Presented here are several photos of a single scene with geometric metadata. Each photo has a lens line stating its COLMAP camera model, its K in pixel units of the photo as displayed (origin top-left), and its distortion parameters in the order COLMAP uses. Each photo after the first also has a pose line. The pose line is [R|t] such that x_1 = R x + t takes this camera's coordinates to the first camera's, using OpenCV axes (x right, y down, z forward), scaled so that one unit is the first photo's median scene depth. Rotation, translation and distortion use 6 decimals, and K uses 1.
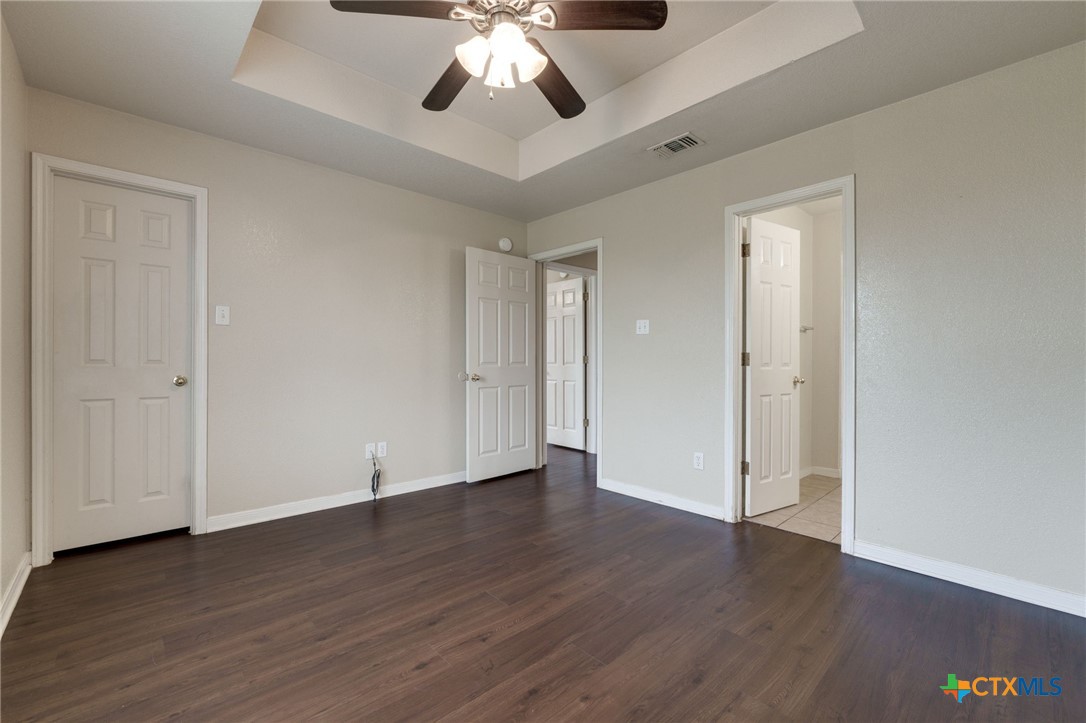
lens RADIAL K [[460.8, 0, 536.0], [0, 460.8, 366.6], [0, 0, 1]] dist [-0.000565, -0.000141]
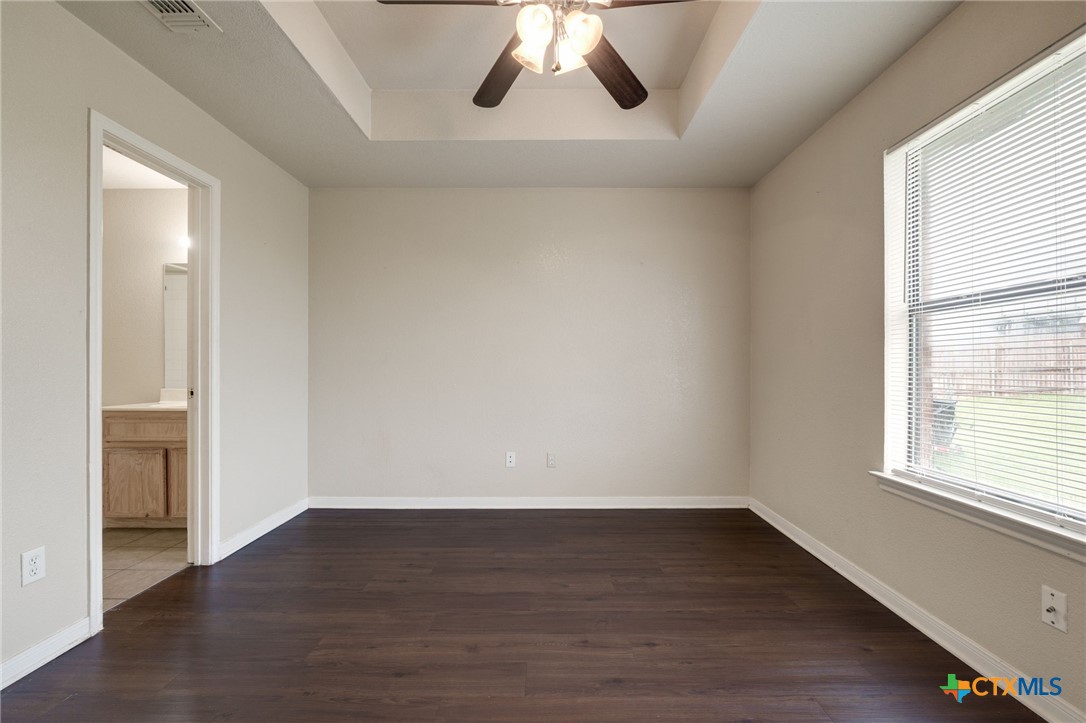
lens RADIAL K [[459.2, 0, 548.4], [0, 459.2, 363.2], [0, 0, 1]] dist [-0.001158, -0.000170]
pose [[-0.740714, -0.000893, 0.671820, -0.720699], [0.001988, 0.999992, 0.003522, -0.031781], [-0.671818, 0.003944, -0.740706, 1.764722]]
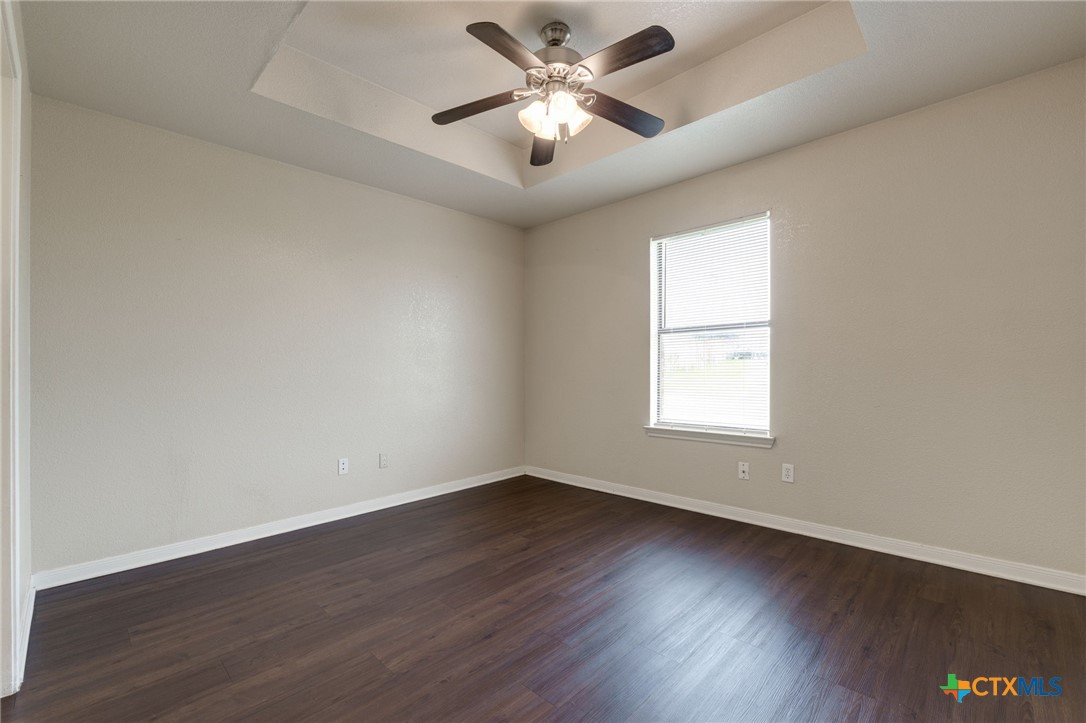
lens RADIAL K [[460.8, 0, 536.0], [0, 460.8, 366.6], [0, 0, 1]] dist [-0.000565, -0.000141]
pose [[-0.998339, 0.003095, -0.057525, 0.040434], [0.002765, 0.999979, 0.005823, -0.024258], [0.057541, 0.005654, -0.998327, 2.315679]]
